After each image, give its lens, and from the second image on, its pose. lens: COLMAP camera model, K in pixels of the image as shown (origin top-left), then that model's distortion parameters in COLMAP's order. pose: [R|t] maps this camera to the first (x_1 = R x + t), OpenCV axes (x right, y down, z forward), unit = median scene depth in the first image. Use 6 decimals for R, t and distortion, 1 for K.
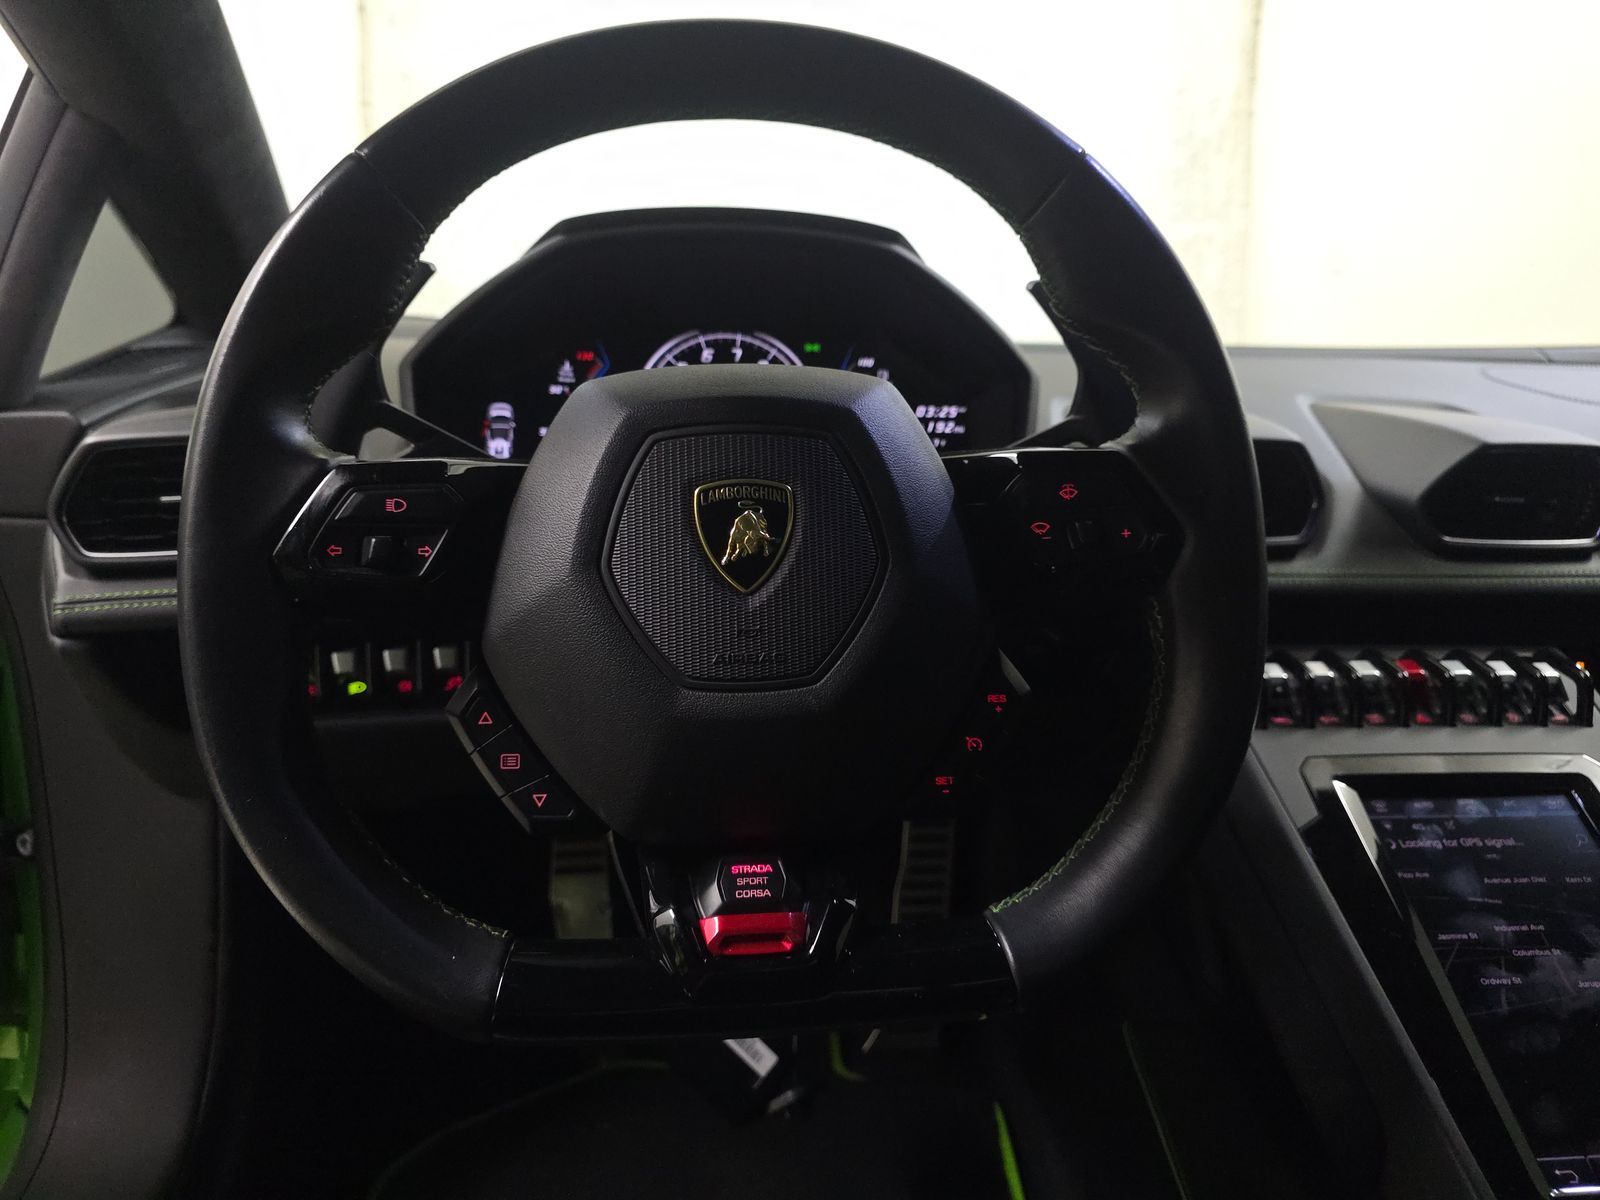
lens RADIAL K [[1062.5, 0, 792.5], [0, 1062.5, 603.8], [0, 0, 1]] dist [0.033978, -0.027400]
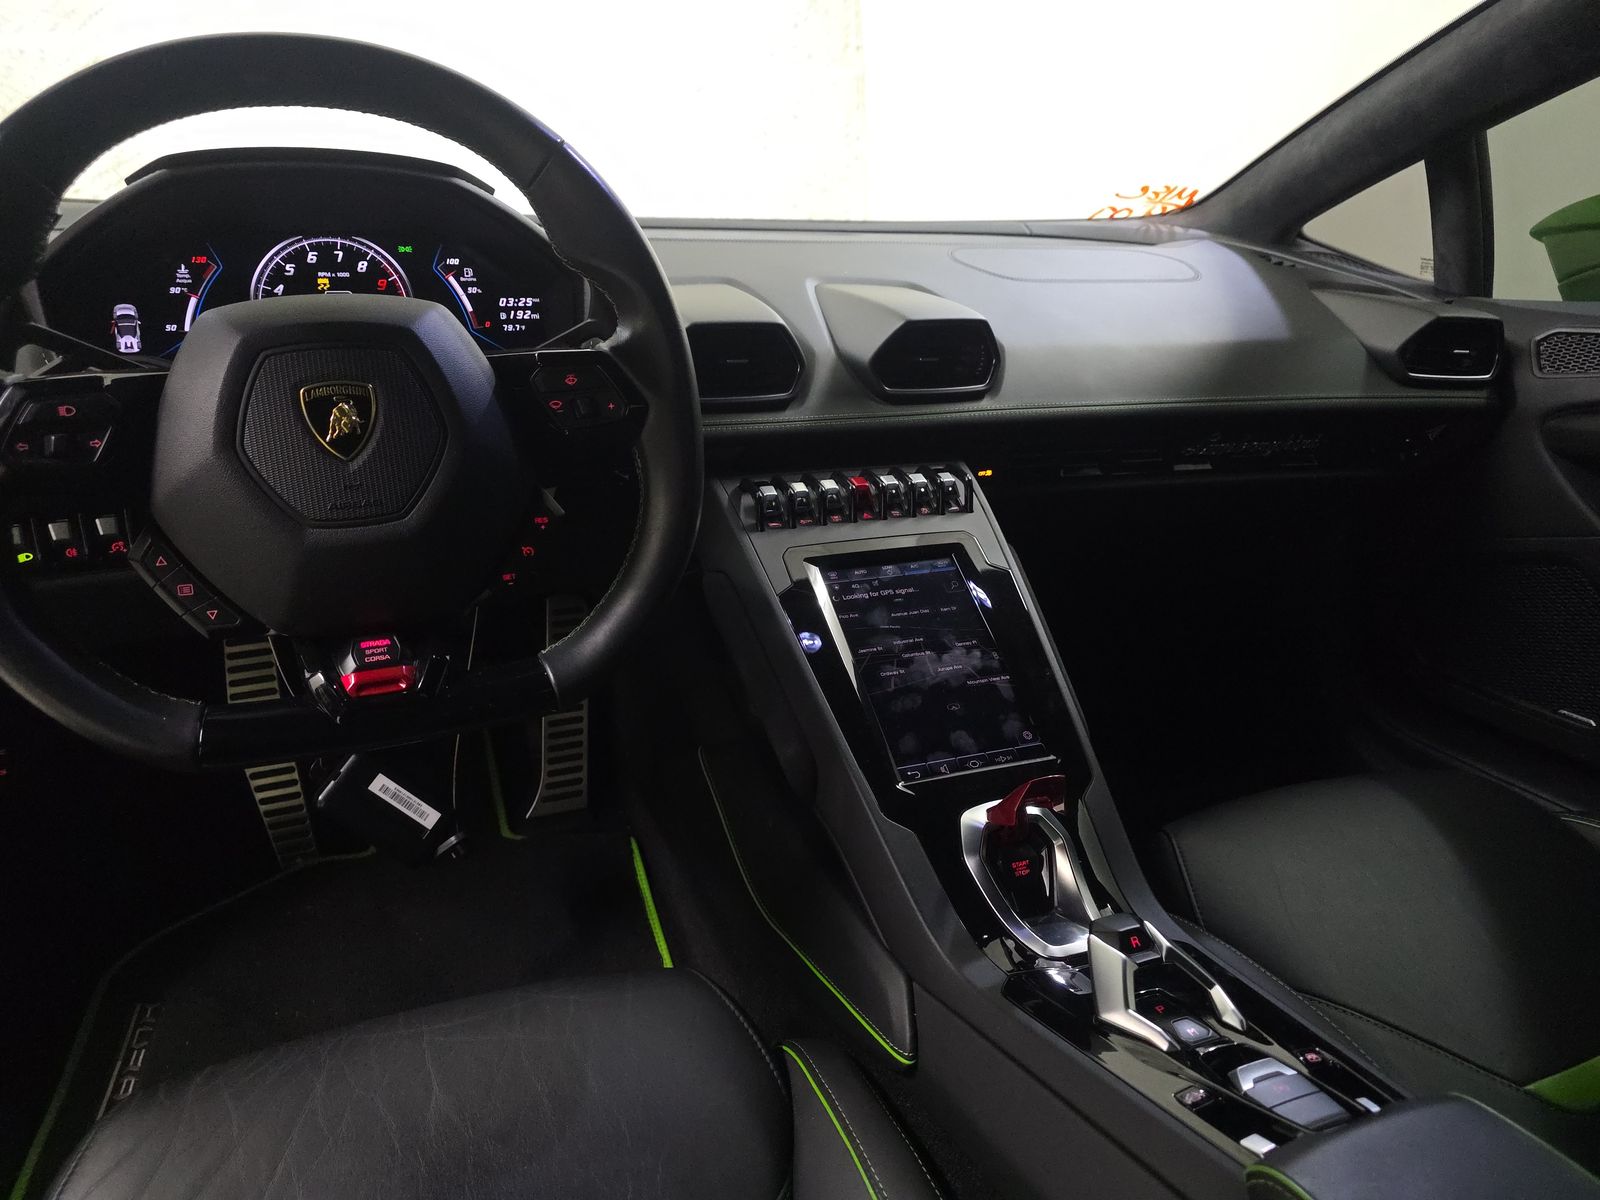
lens RADIAL K [[1062.6, 0, 801.6], [0, 1062.6, 608.0], [0, 0, 1]] dist [0.044519, -0.072936]
pose [[0.954450, -0.099378, 0.281335, 0.087274], [0.056544, 0.986060, 0.156486, -0.002913], [-0.292964, -0.133450, 0.946764, -0.450220]]
